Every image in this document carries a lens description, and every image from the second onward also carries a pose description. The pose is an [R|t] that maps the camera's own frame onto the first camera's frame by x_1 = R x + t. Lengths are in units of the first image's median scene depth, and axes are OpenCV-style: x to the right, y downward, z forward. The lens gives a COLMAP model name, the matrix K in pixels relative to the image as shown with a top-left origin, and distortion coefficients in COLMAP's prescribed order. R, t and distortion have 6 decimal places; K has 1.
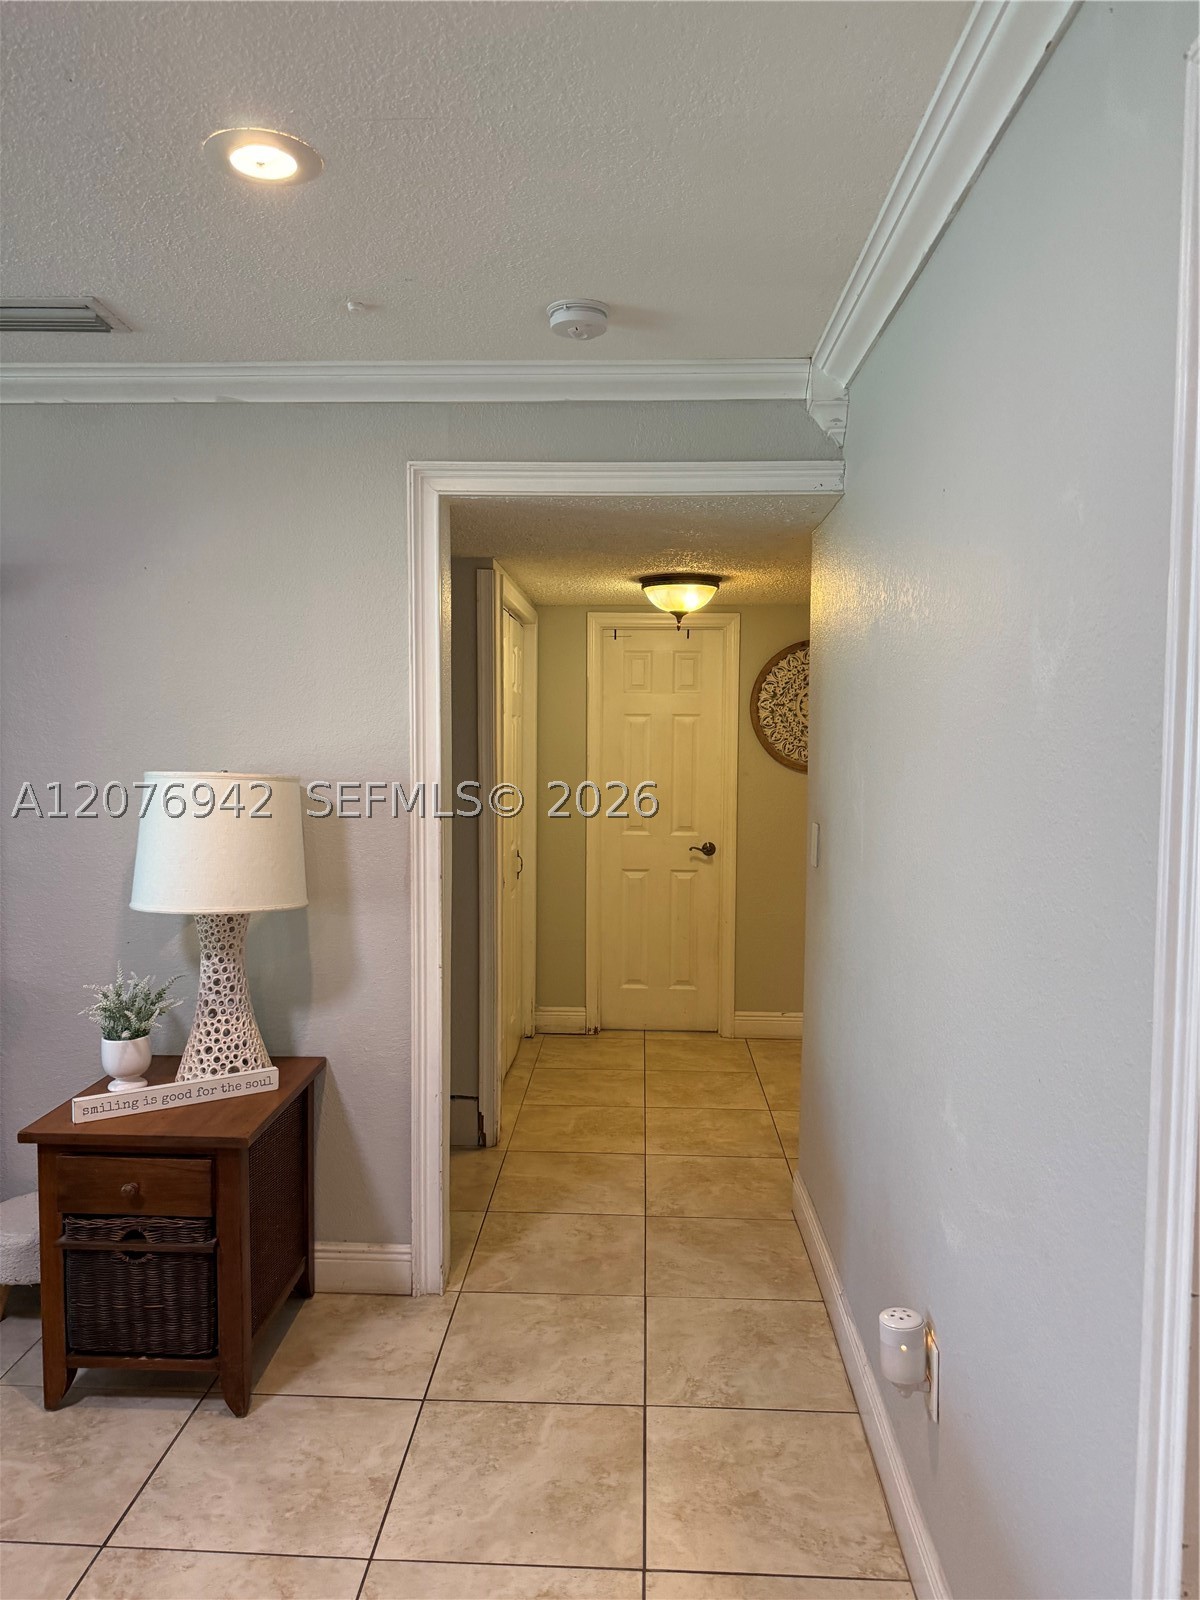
lens RADIAL K [[1084.0, 0, 600.0], [0, 1084.0, 800.0], [0, 0, 1]] dist [-0.001479, -0.001242]
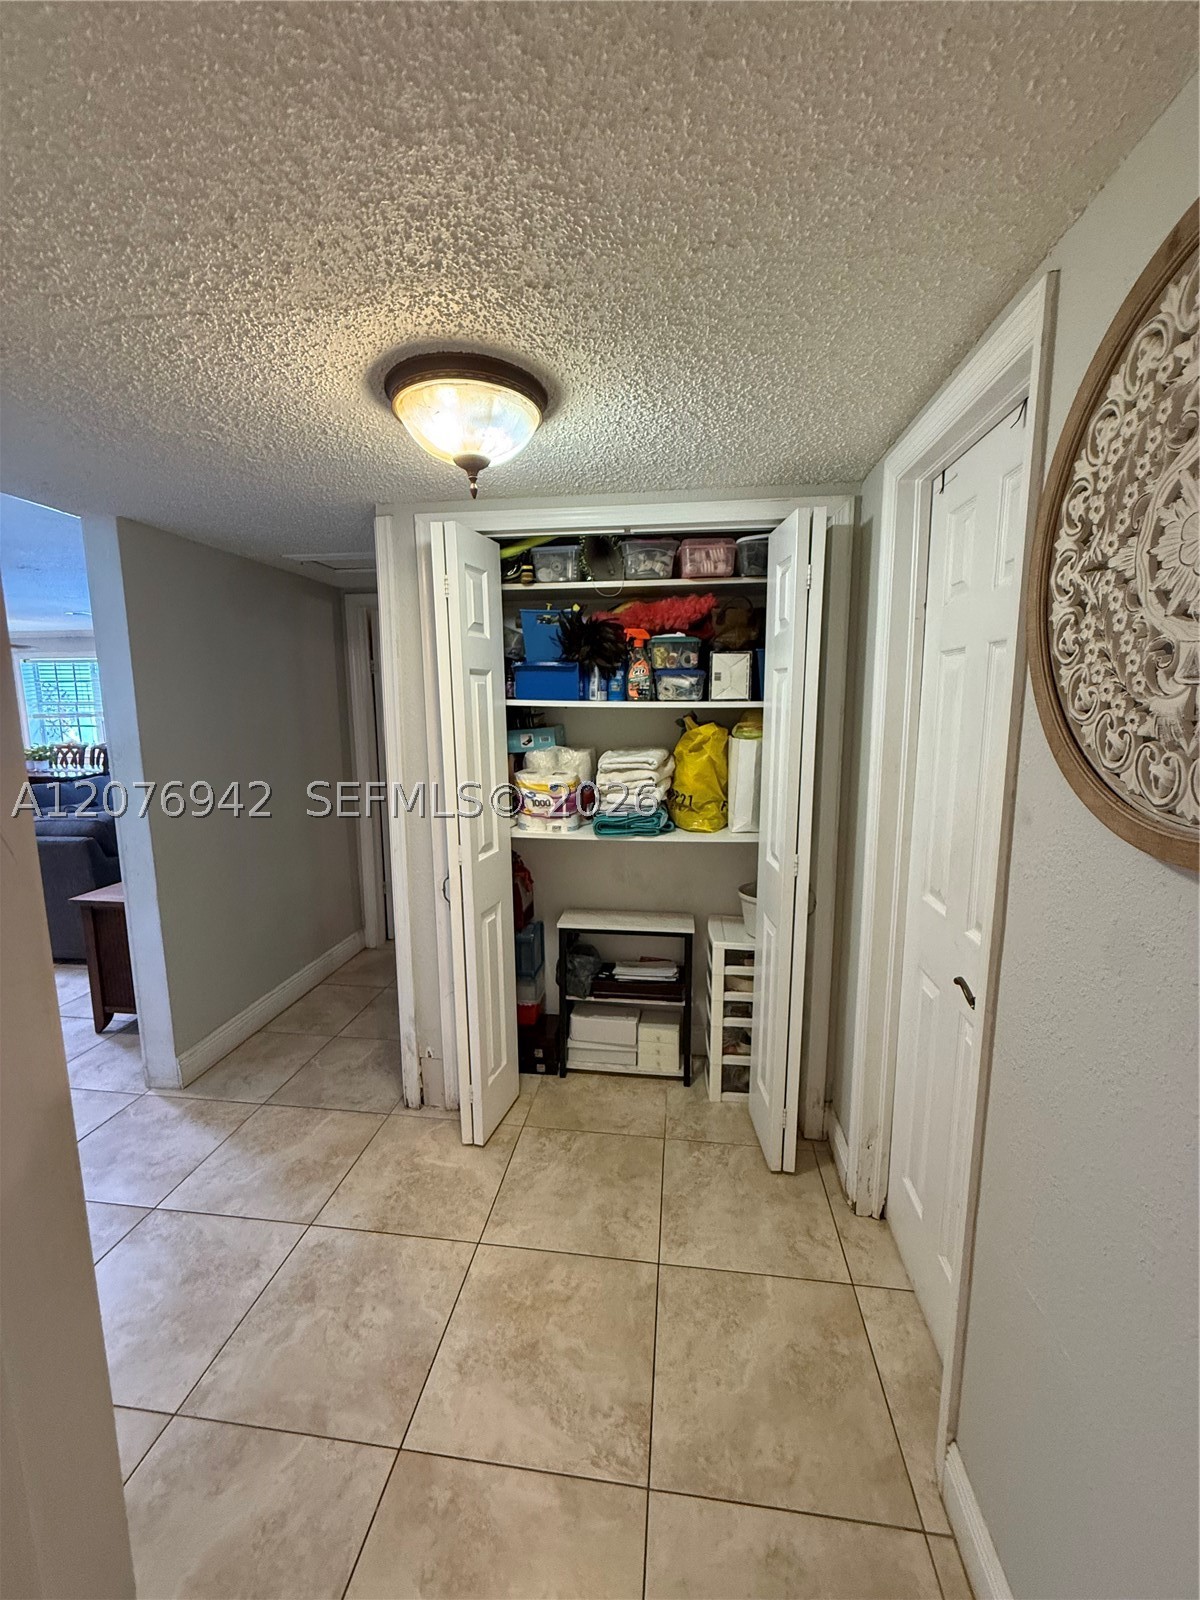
lens RADIAL K [[639.0, 0, 600.8], [0, 639.0, 796.0], [0, 0, 1]] dist [0.000604, 0.000136]
pose [[-0.082896, 0.139010, -0.986815, 0.373540], [-0.059187, 0.987789, 0.144119, -0.056840], [0.994799, 0.070353, -0.073656, 1.024588]]
